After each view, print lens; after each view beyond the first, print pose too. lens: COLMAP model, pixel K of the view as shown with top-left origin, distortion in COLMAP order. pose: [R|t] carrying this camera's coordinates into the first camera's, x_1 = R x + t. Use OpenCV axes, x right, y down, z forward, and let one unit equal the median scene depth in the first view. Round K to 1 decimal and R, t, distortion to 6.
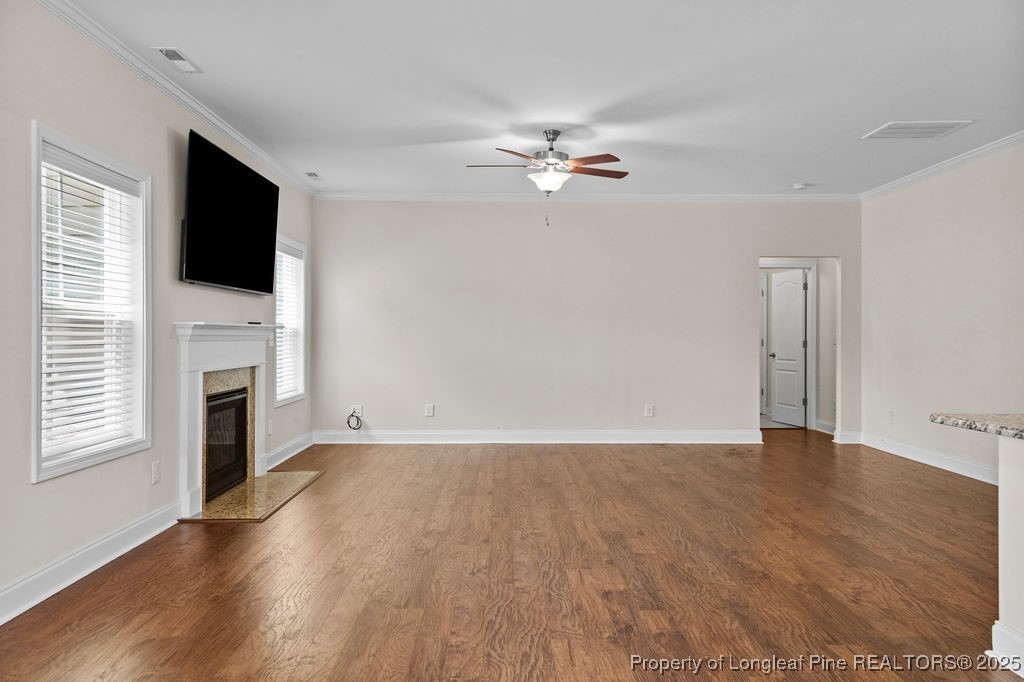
lens RADIAL K [[685.6, 0, 510.8], [0, 685.6, 338.8], [0, 0, 1]] dist [0.005627, 0.002288]
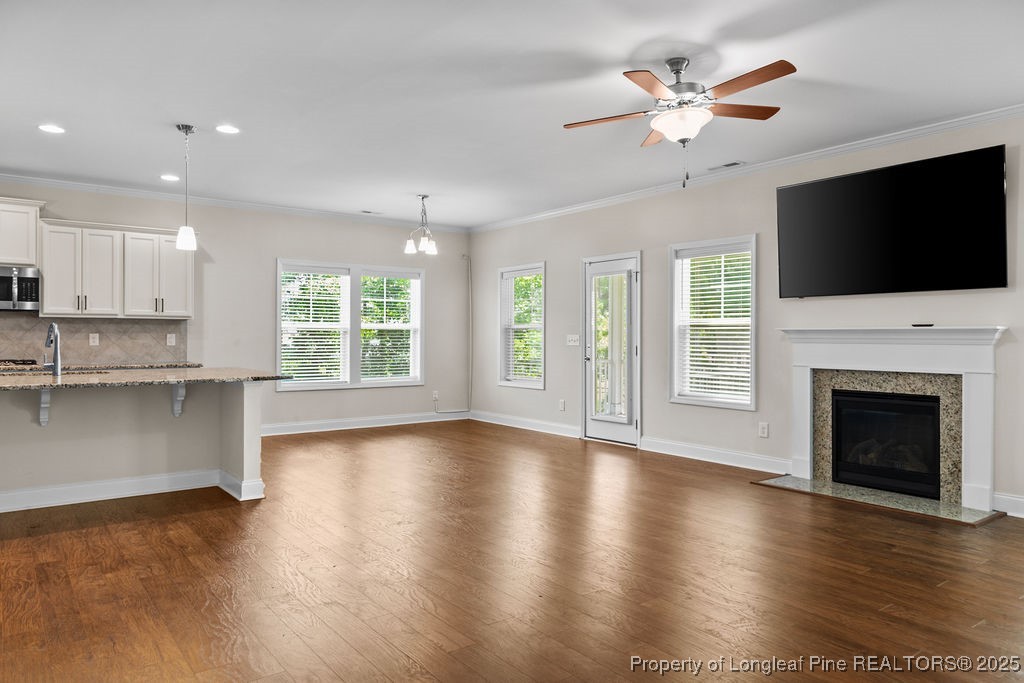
lens RADIAL K [[685.6, 0, 510.8], [0, 685.6, 339.3], [0, 0, 1]] dist [0.005627, 0.002288]
pose [[-0.808704, -0.002580, -0.588209, 0.711681], [-0.007195, 0.999959, 0.005506, -0.006342], [0.588171, 0.008685, -0.808690, 1.667286]]
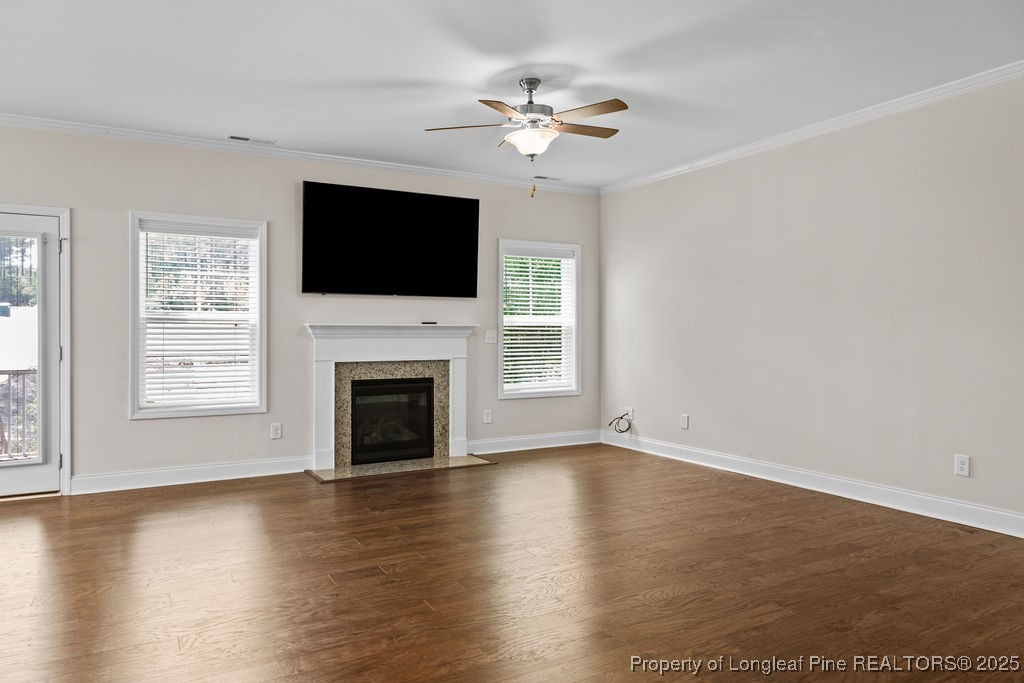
lens RADIAL K [[695.3, 0, 514.2], [0, 695.3, 336.3], [0, 0, 1]] dist [0.009587, 0.000767]
pose [[0.482212, -0.000172, -0.876054, 0.860674], [-0.000538, 1.000000, -0.000493, 0.000383], [0.876054, 0.000709, 0.482212, 0.654089]]
